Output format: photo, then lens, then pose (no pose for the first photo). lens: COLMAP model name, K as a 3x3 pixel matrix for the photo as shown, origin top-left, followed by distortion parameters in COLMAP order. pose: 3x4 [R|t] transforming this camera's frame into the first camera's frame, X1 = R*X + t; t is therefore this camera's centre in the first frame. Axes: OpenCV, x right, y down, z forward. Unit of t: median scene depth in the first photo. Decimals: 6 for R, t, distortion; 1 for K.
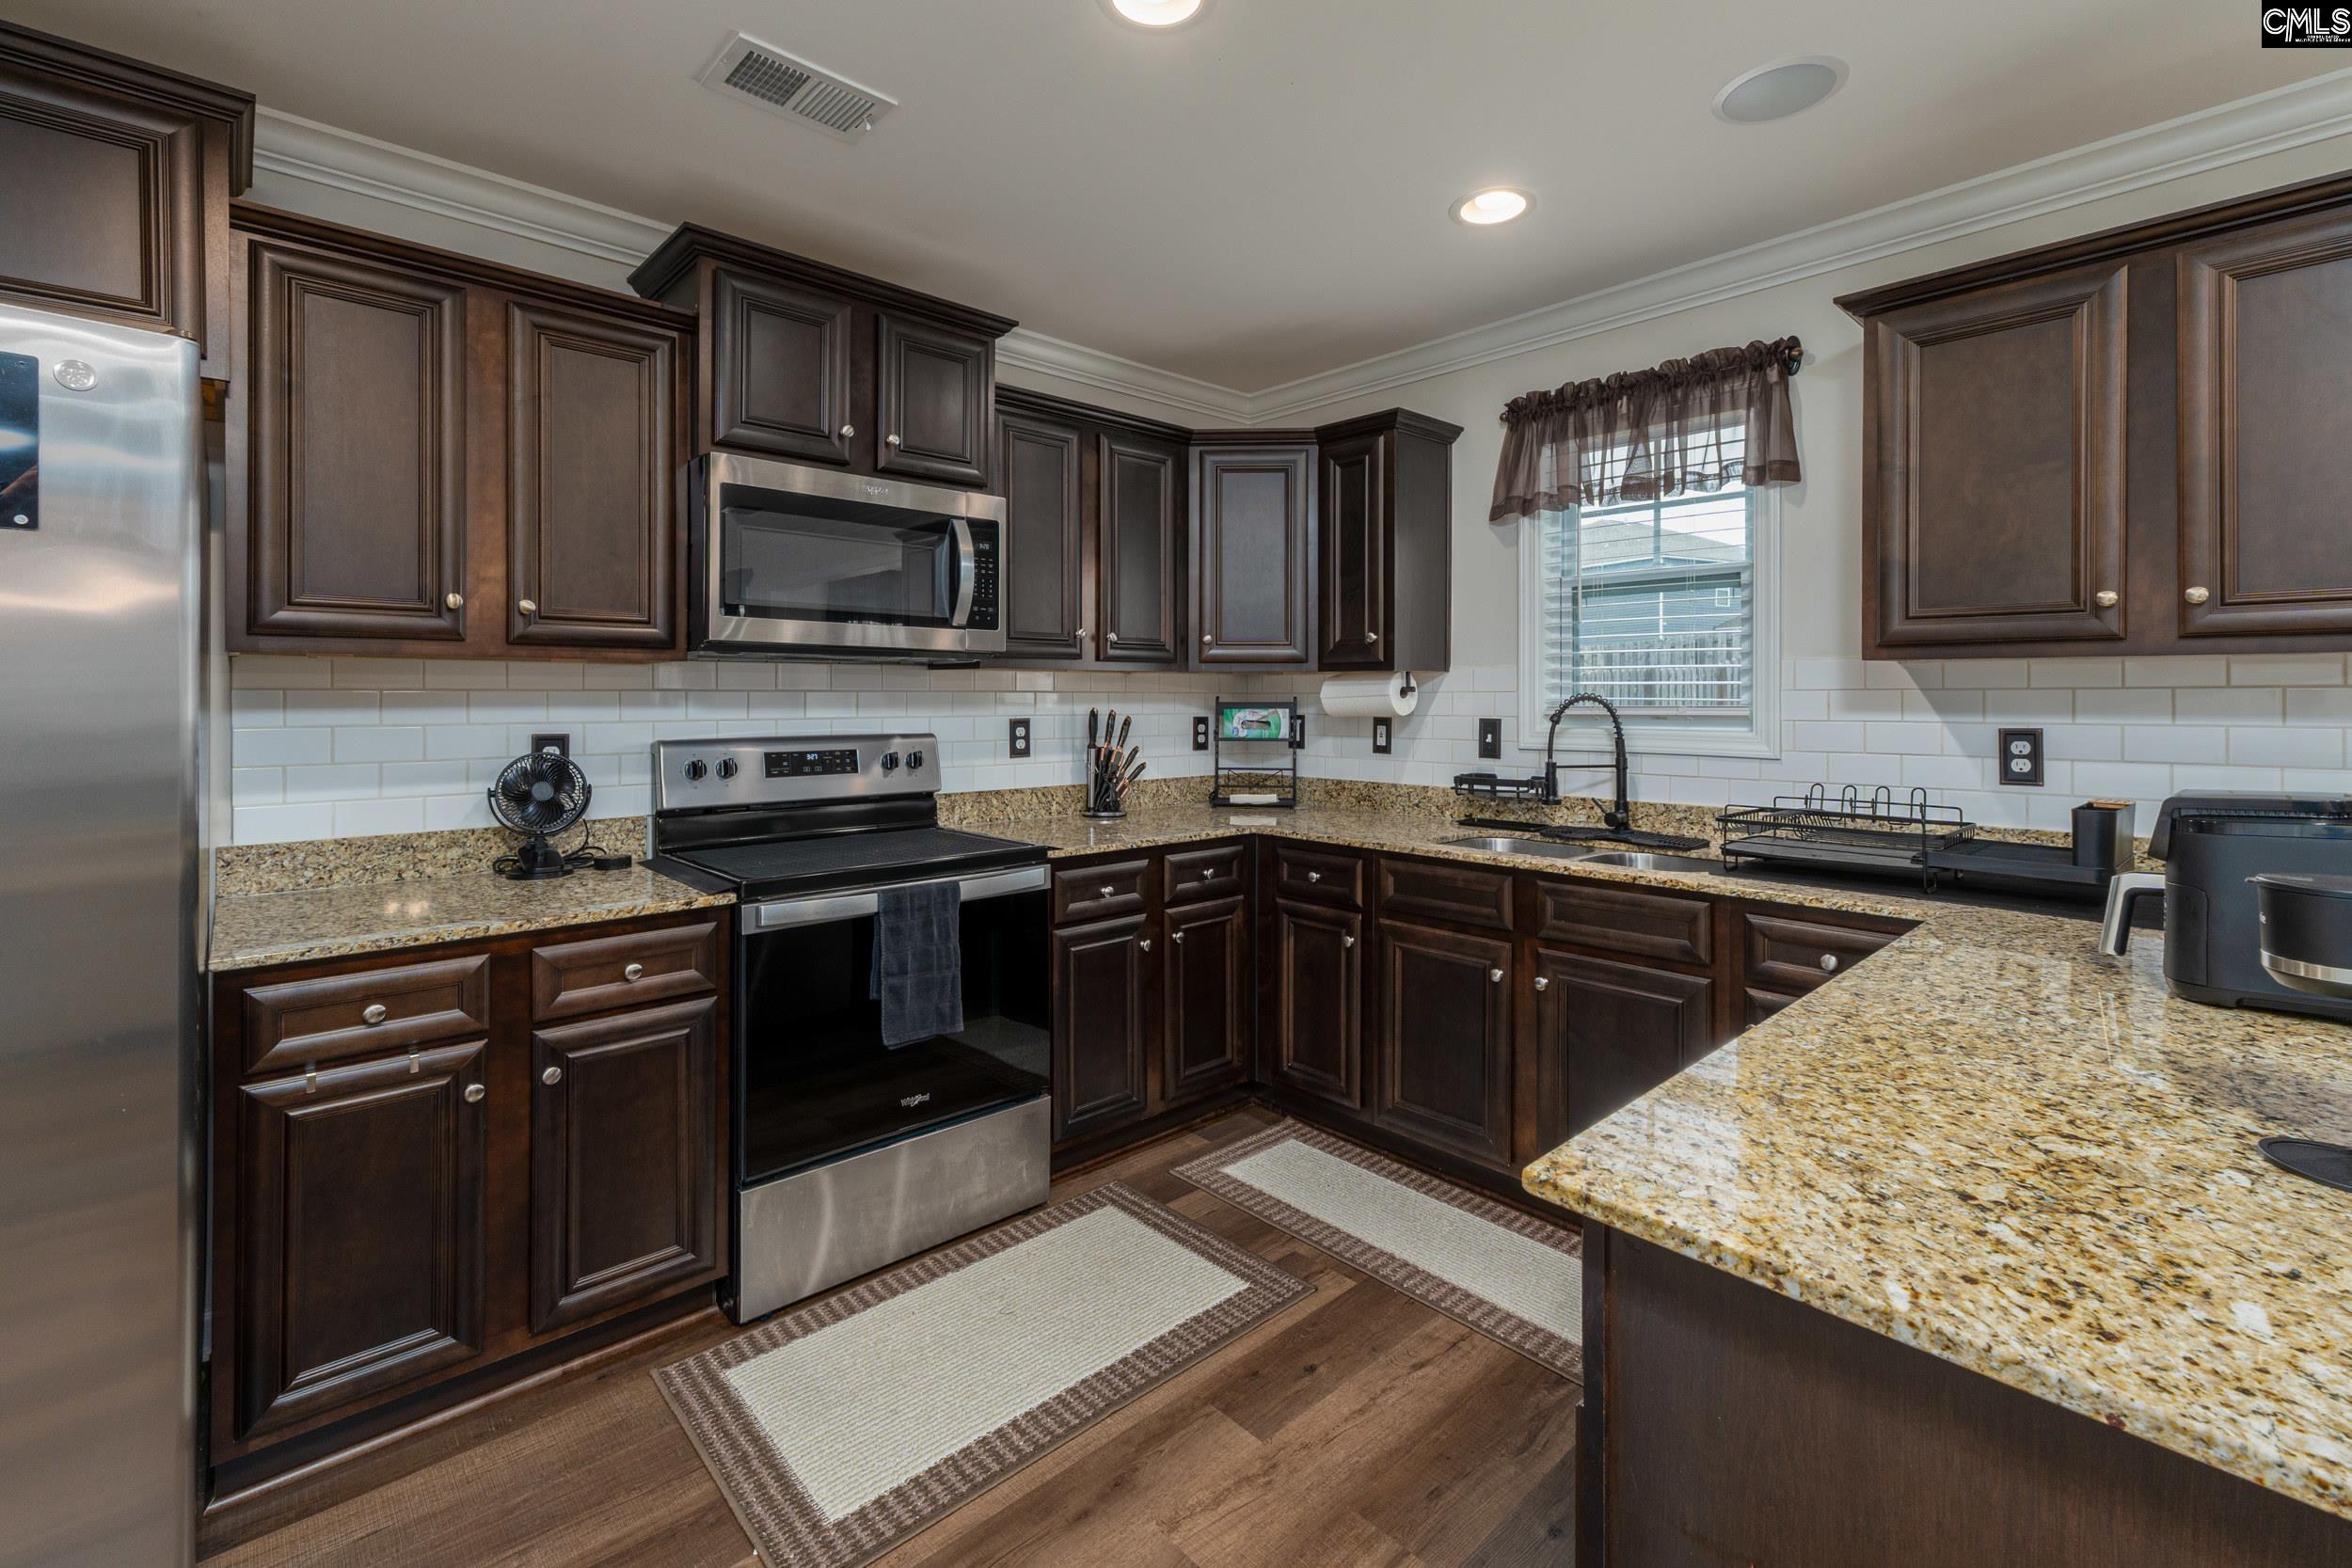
lens RADIAL K [[1012.5, 0, 1178.3], [0, 1012.5, 712.2], [0, 0, 1]] dist [0.000157, -0.000089]
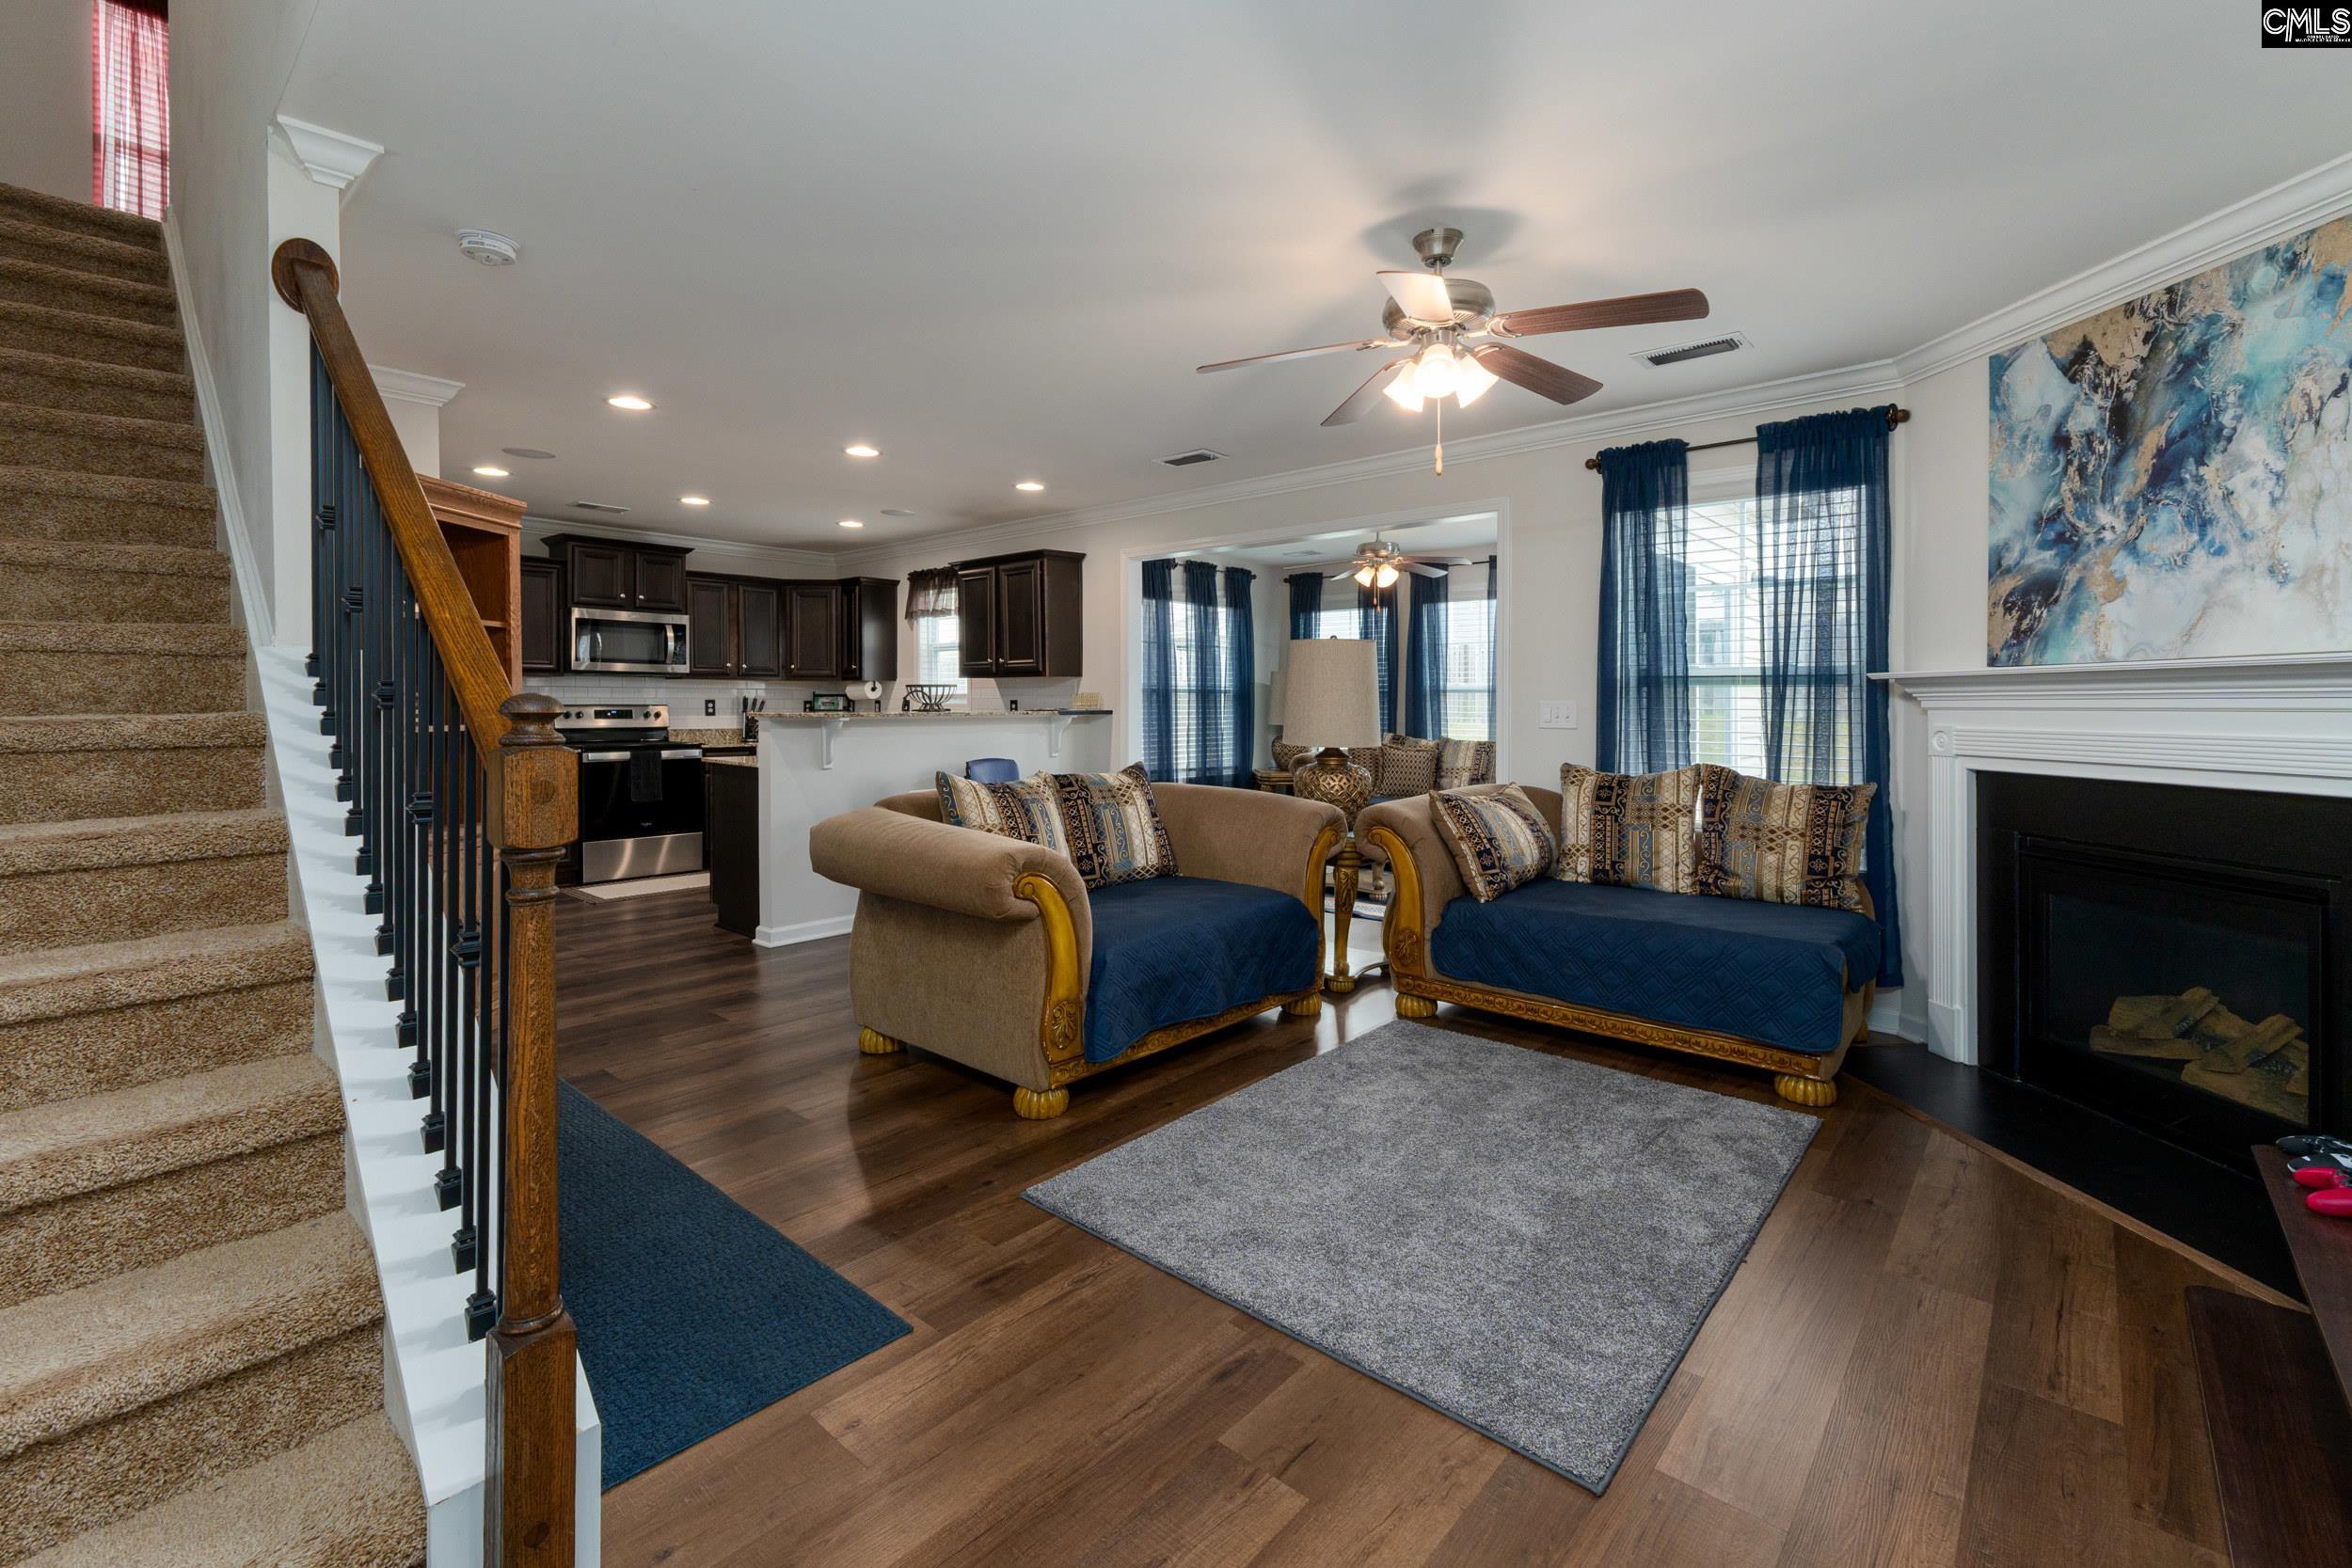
lens RADIAL K [[1012.5, 0, 1178.3], [0, 1012.5, 712.2], [0, 0, 1]] dist [0.000157, -0.000089]
pose [[0.993824, 0.001031, 0.110961, 0.781501], [-0.000388, 0.999983, -0.005811, 0.057997], [-0.110965, 0.005732, 0.993808, -1.724069]]
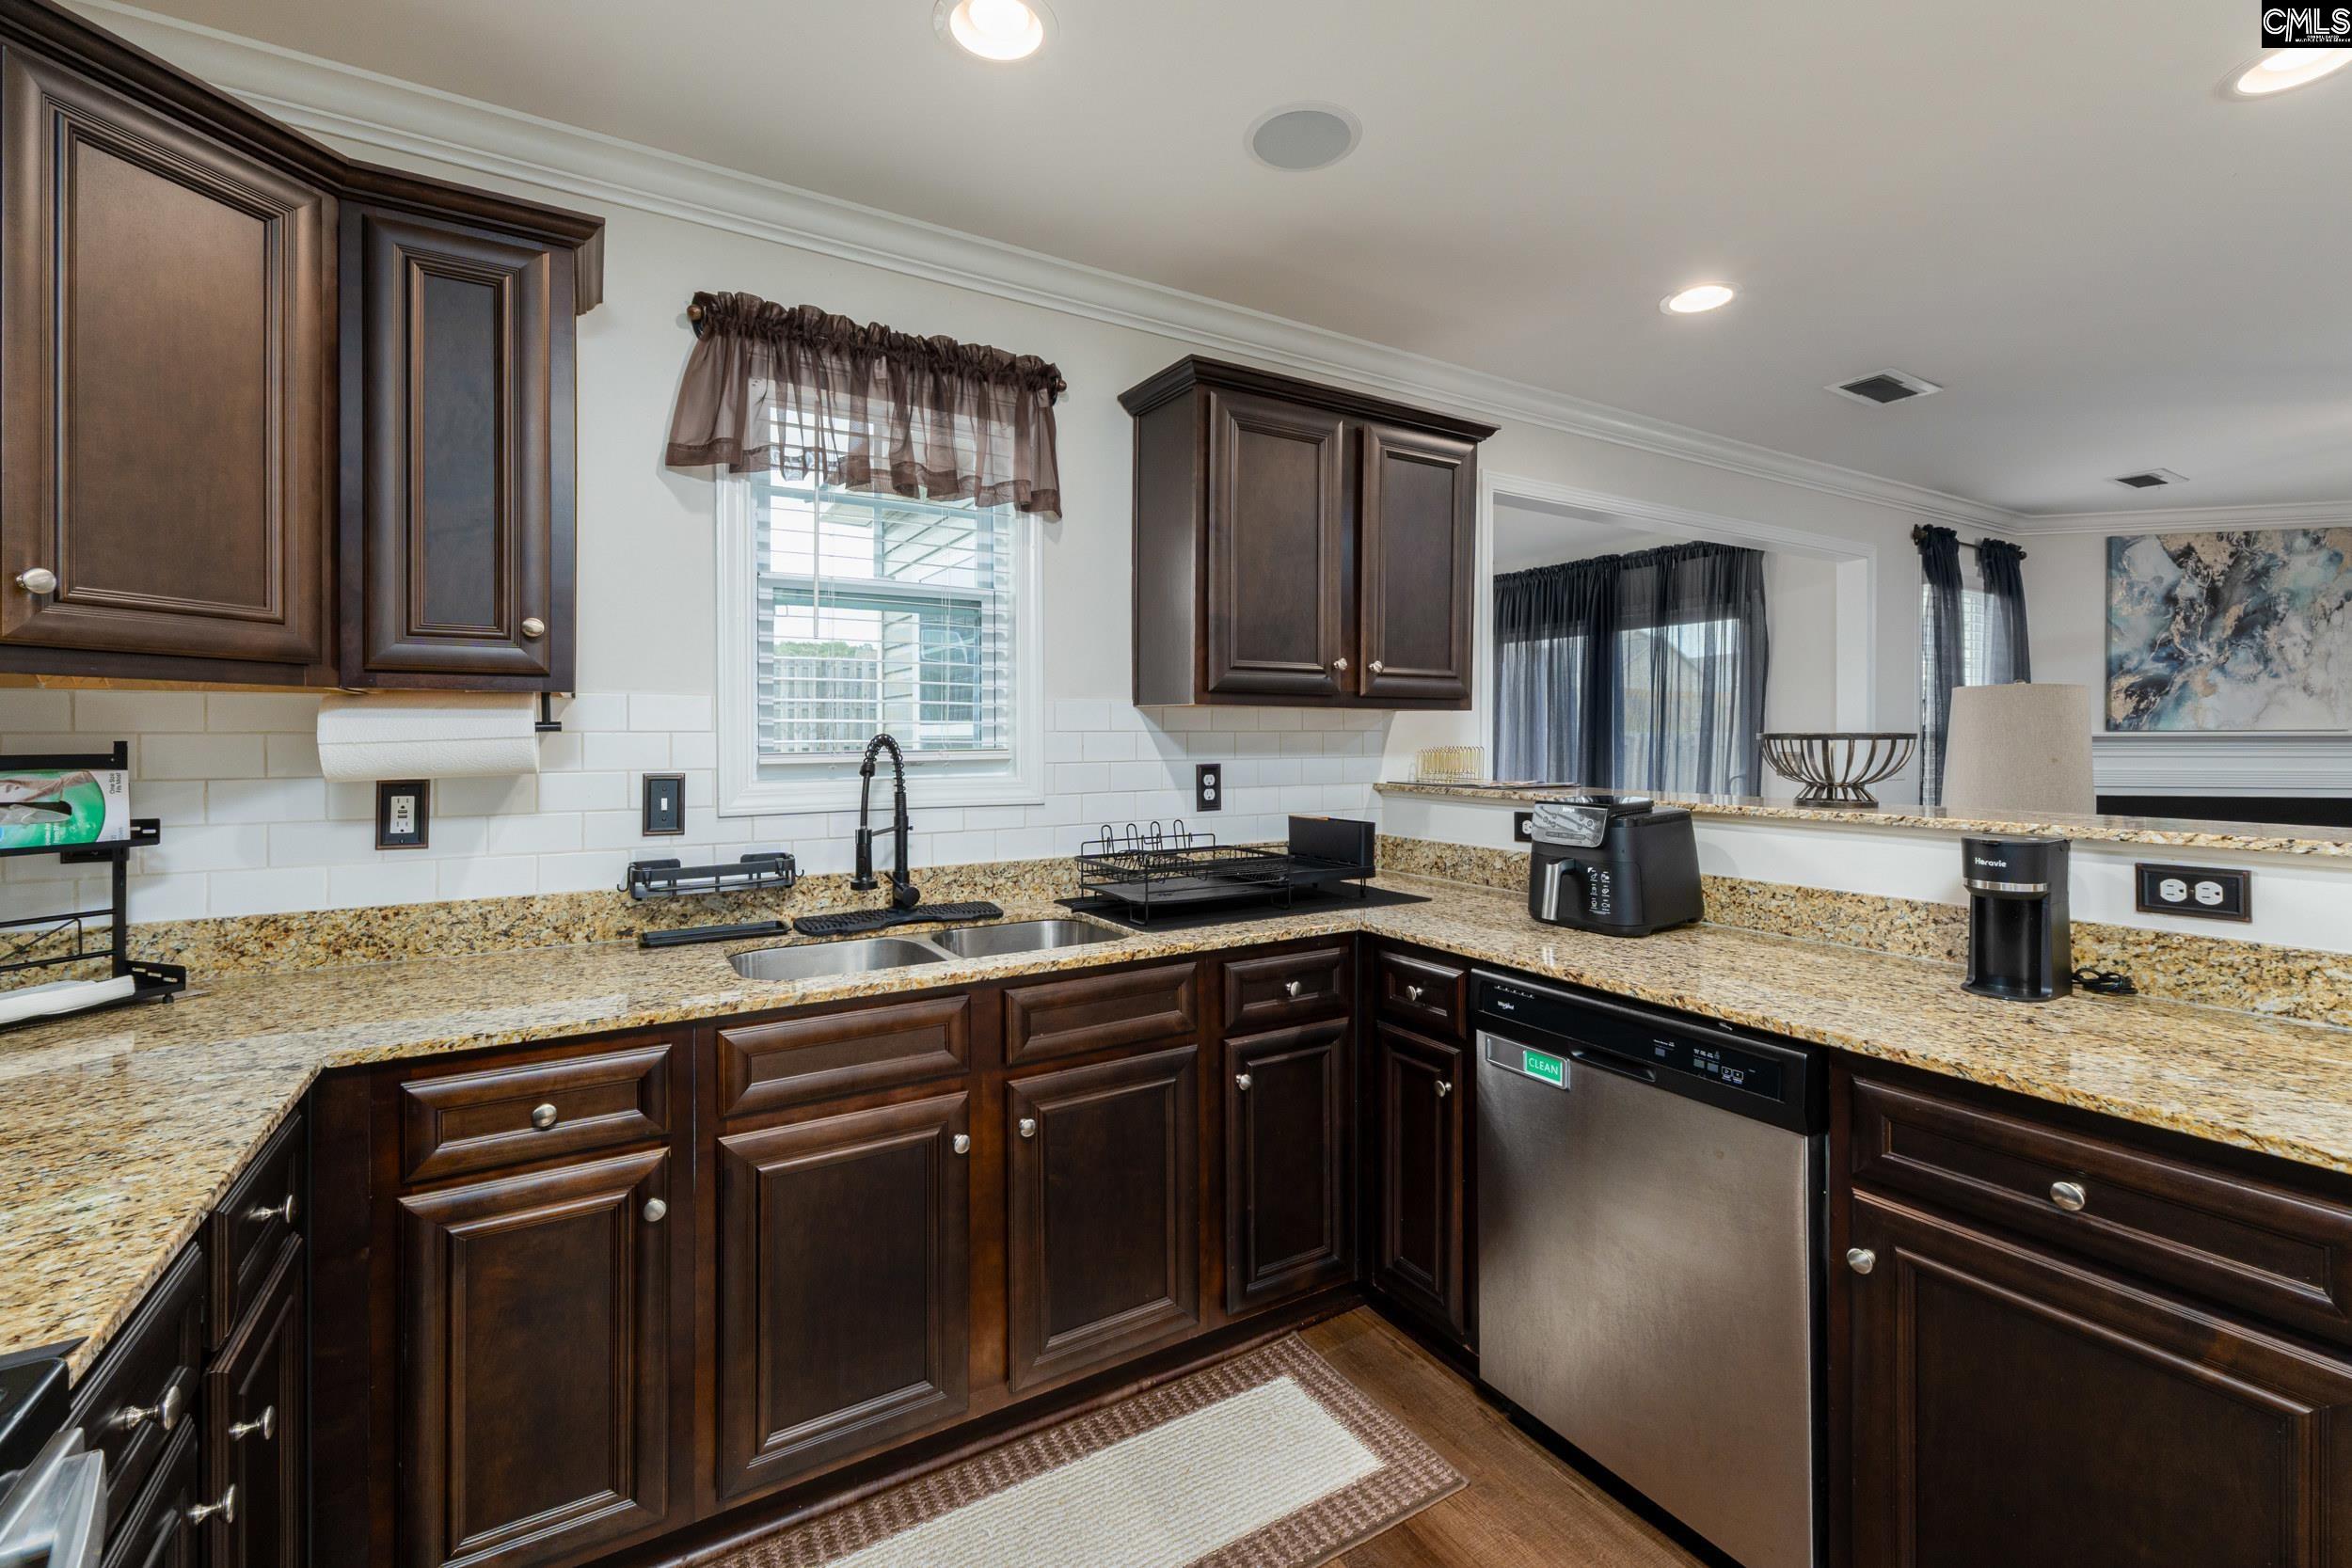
lens RADIAL K [[999.3, 0, 1179.4], [0, 999.3, 737.8], [0, 0, 1]] dist [0.001246, 0.000124]
pose [[0.190393, -0.004100, 0.981699, -0.282560], [0.014266, 0.999897, 0.001409, -0.014029], [-0.981604, 0.013736, 0.190432, 0.640792]]
